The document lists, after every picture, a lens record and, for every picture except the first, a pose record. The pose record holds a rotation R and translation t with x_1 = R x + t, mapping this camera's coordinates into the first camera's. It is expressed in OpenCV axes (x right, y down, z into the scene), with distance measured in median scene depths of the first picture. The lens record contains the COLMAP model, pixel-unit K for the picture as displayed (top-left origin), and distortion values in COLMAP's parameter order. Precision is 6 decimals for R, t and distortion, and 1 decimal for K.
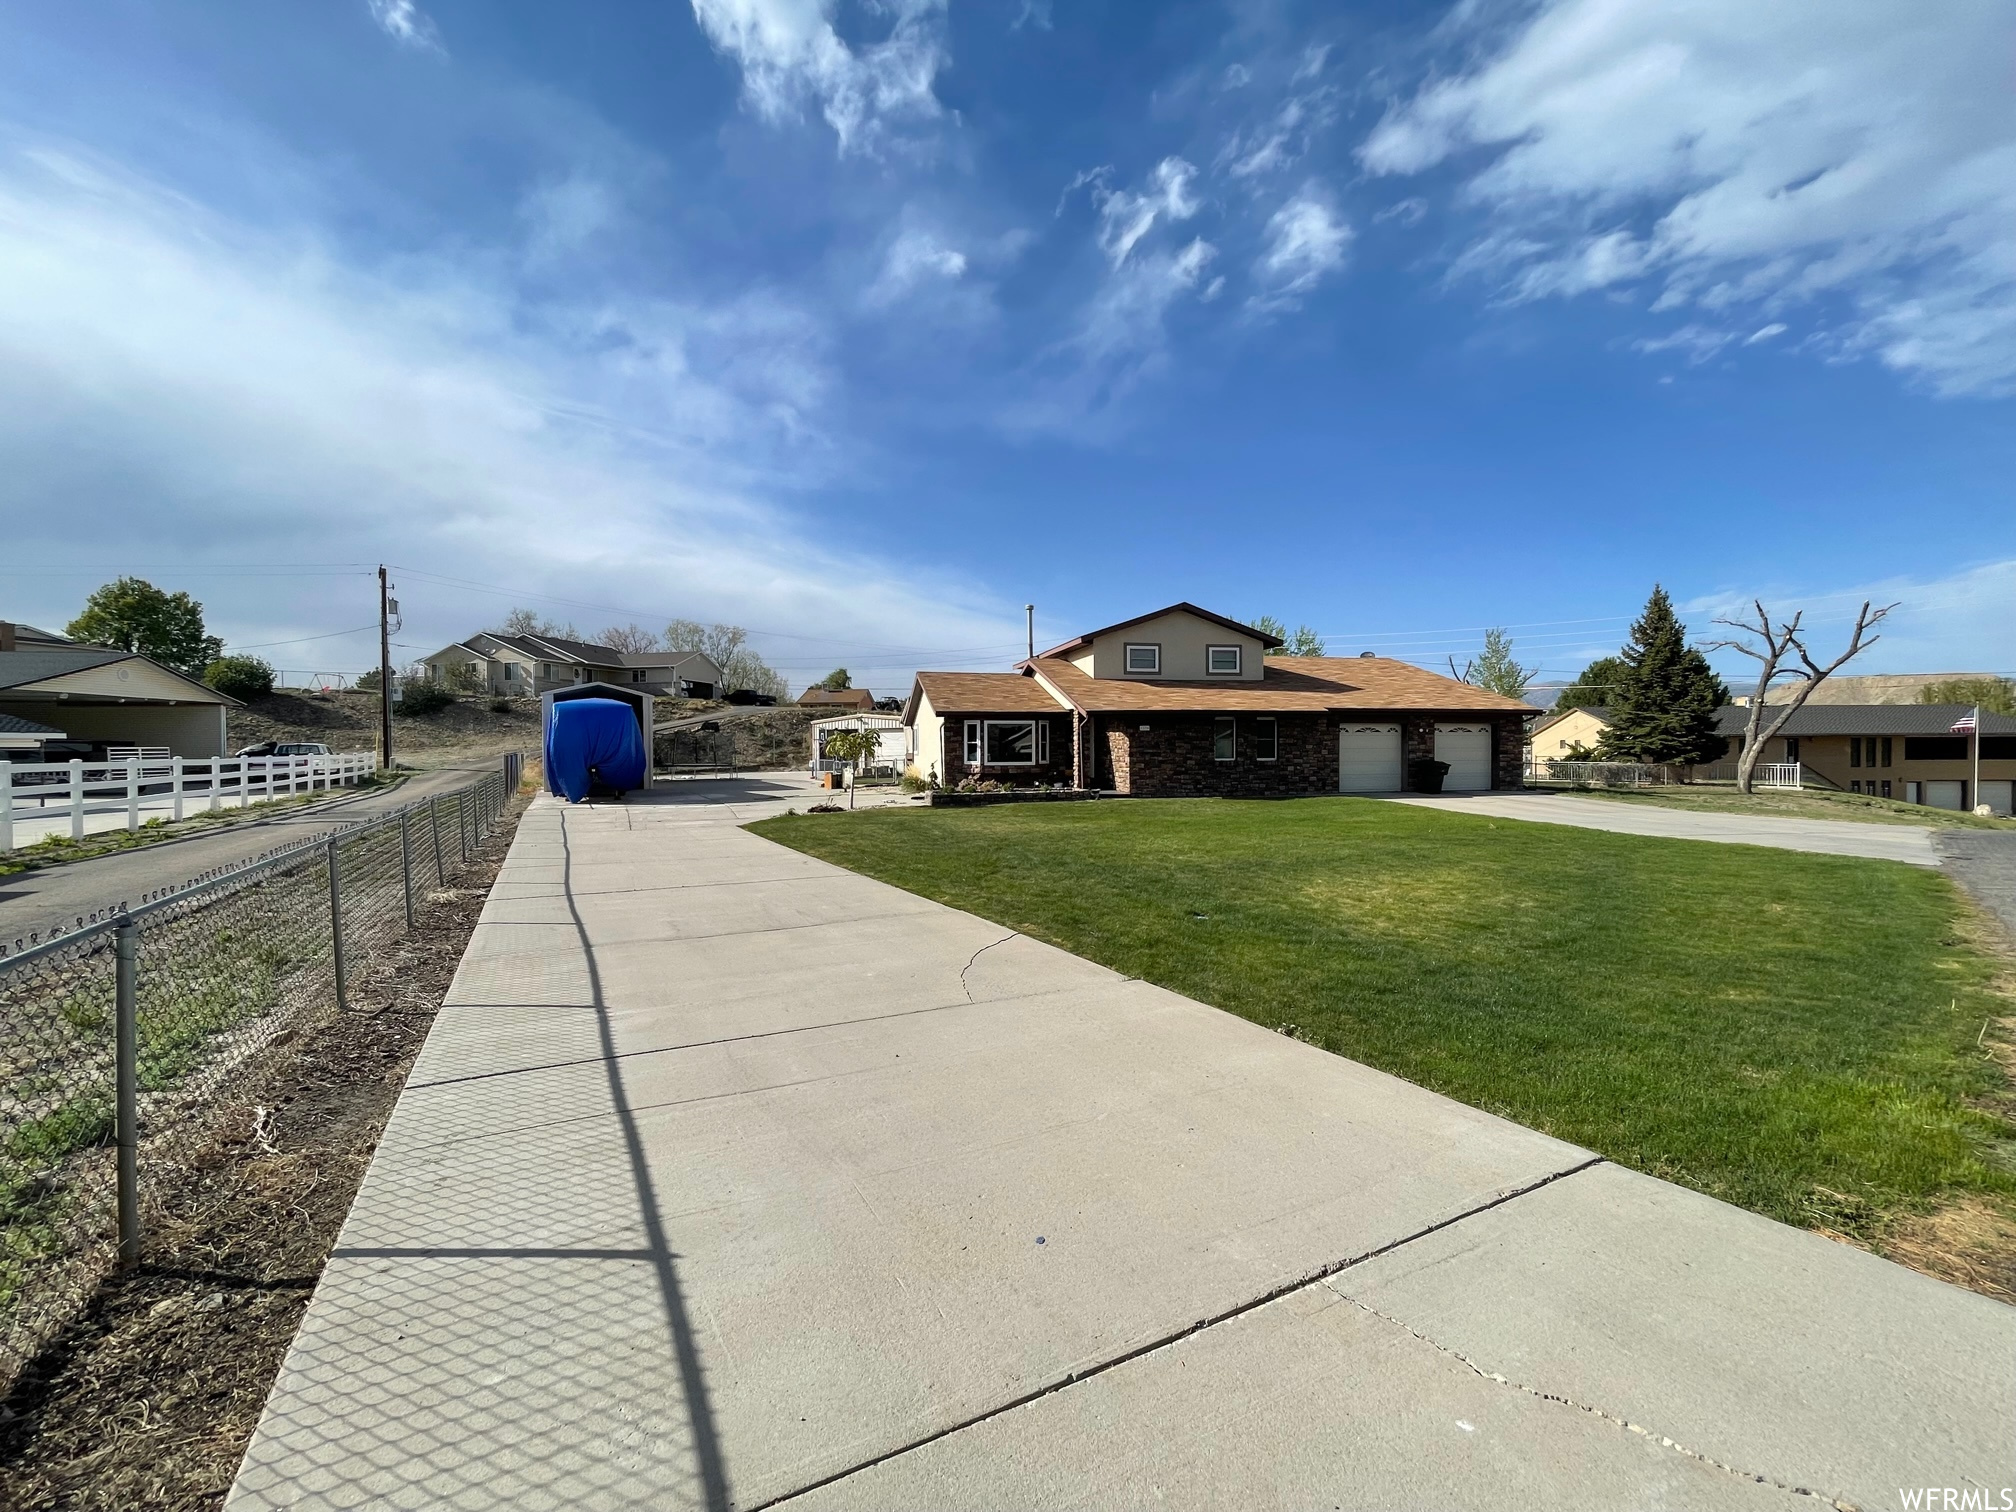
lens RADIAL K [[814.6, 0, 1005.6], [0, 814.6, 754.4], [0, 0, 1]] dist [-0.000665, -0.000028]
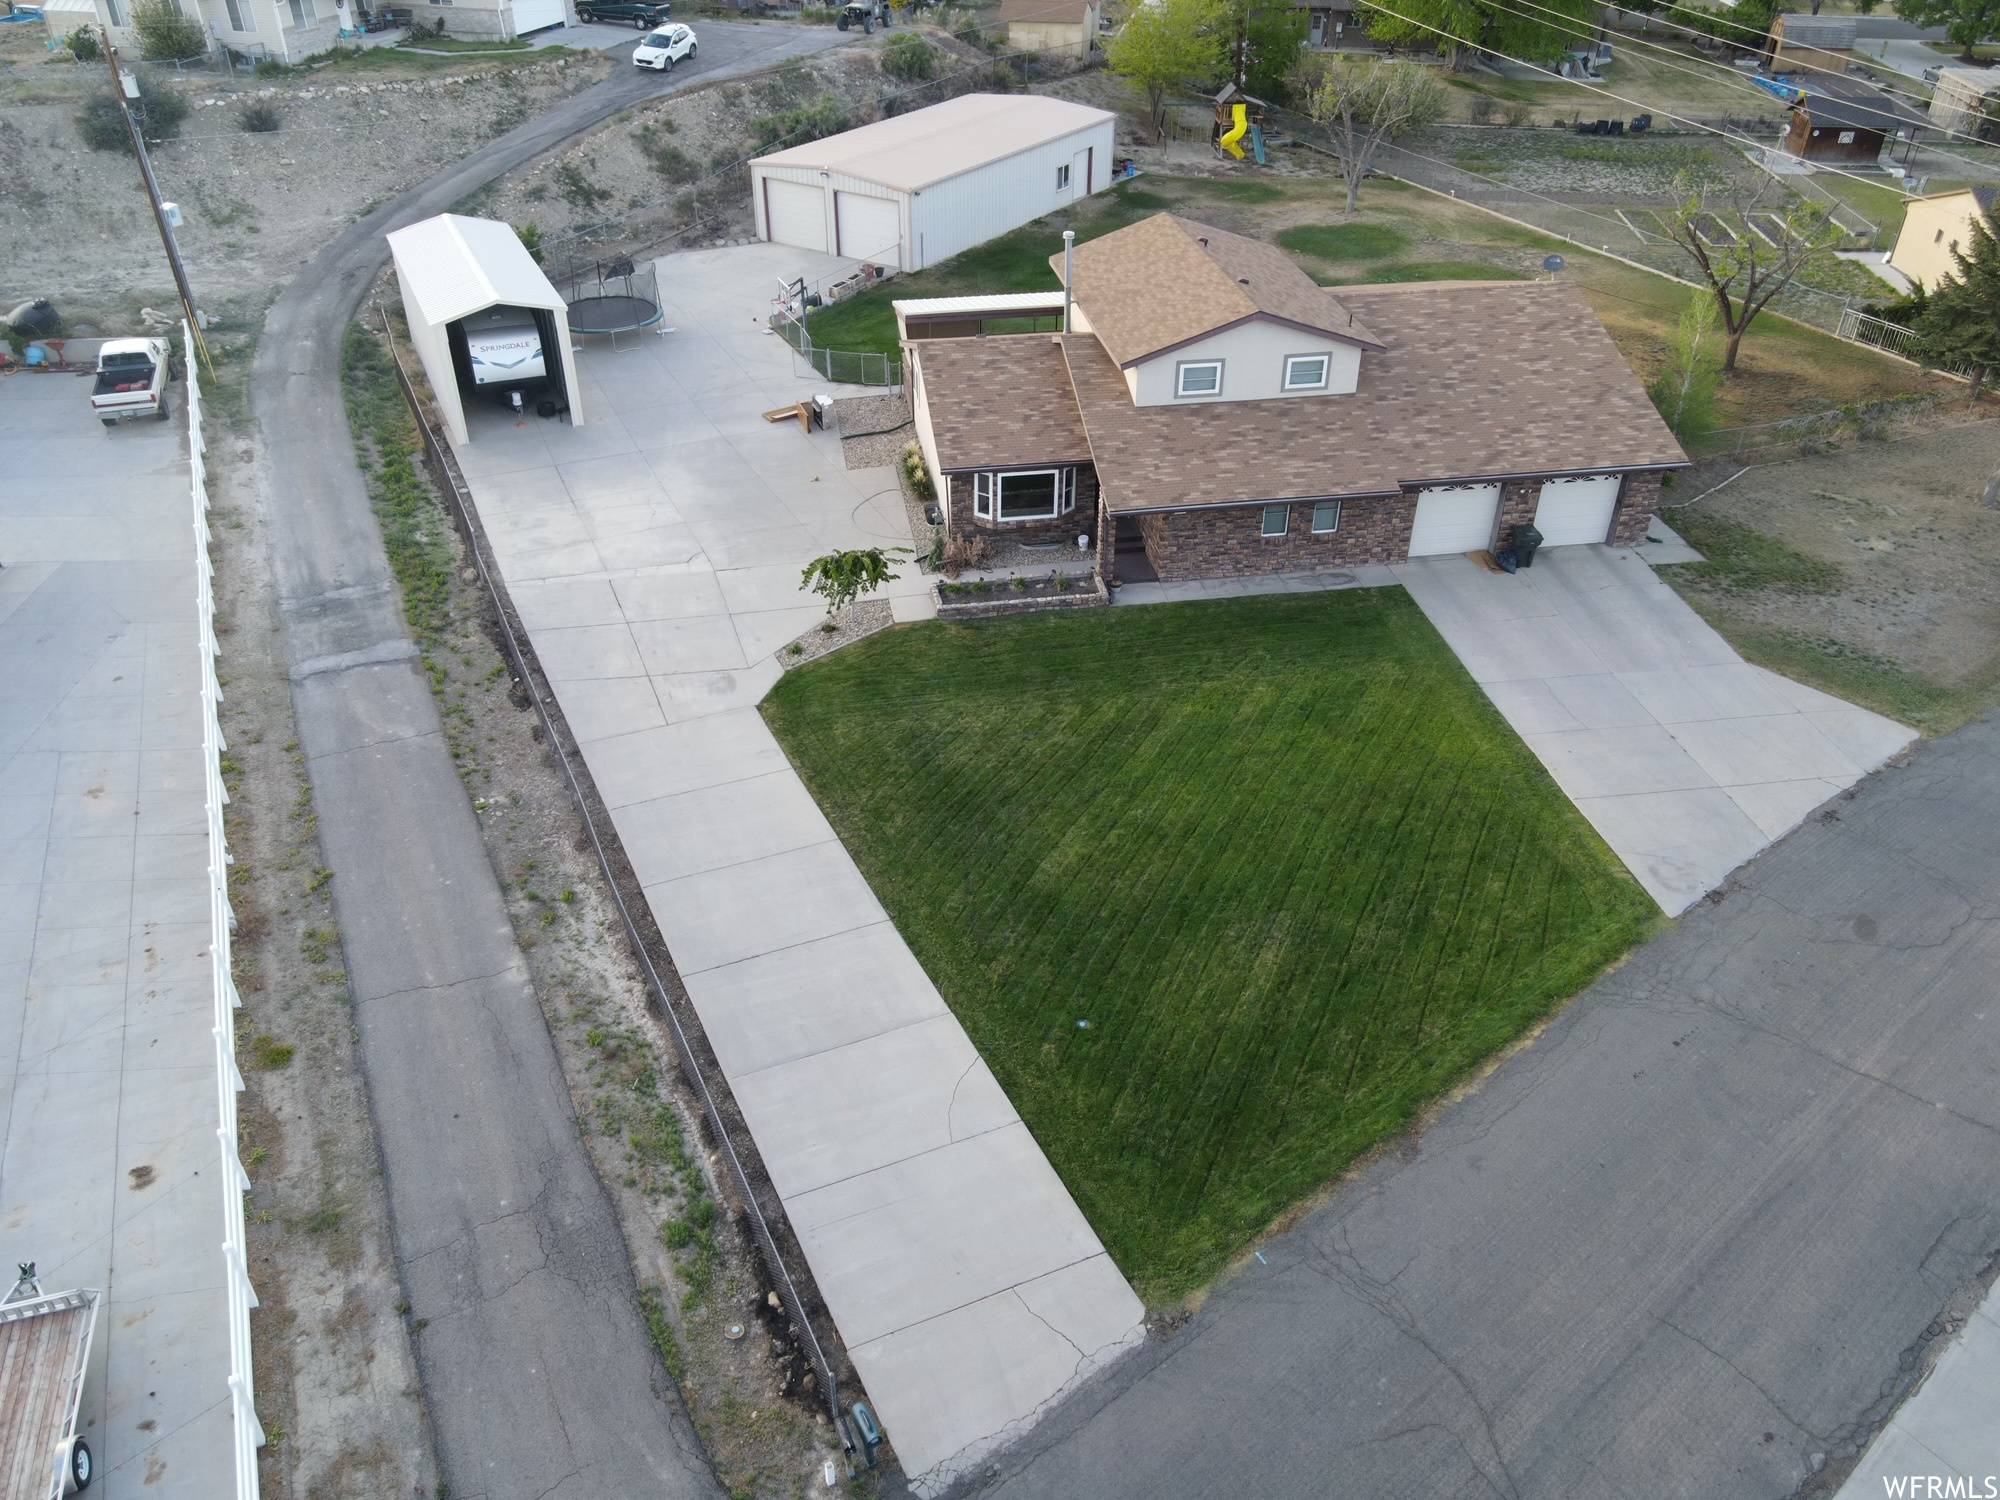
lens RADIAL K [[1551.0, 0, 998.5], [0, 1551.0, 750.7], [0, 0, 1]] dist [0.003182, 0.000798]
pose [[0.998092, 0.042212, -0.045052, 0.059487], [-0.007293, 0.805237, 0.592909, -0.765609], [0.061305, -0.591449, 0.804008, -0.470142]]
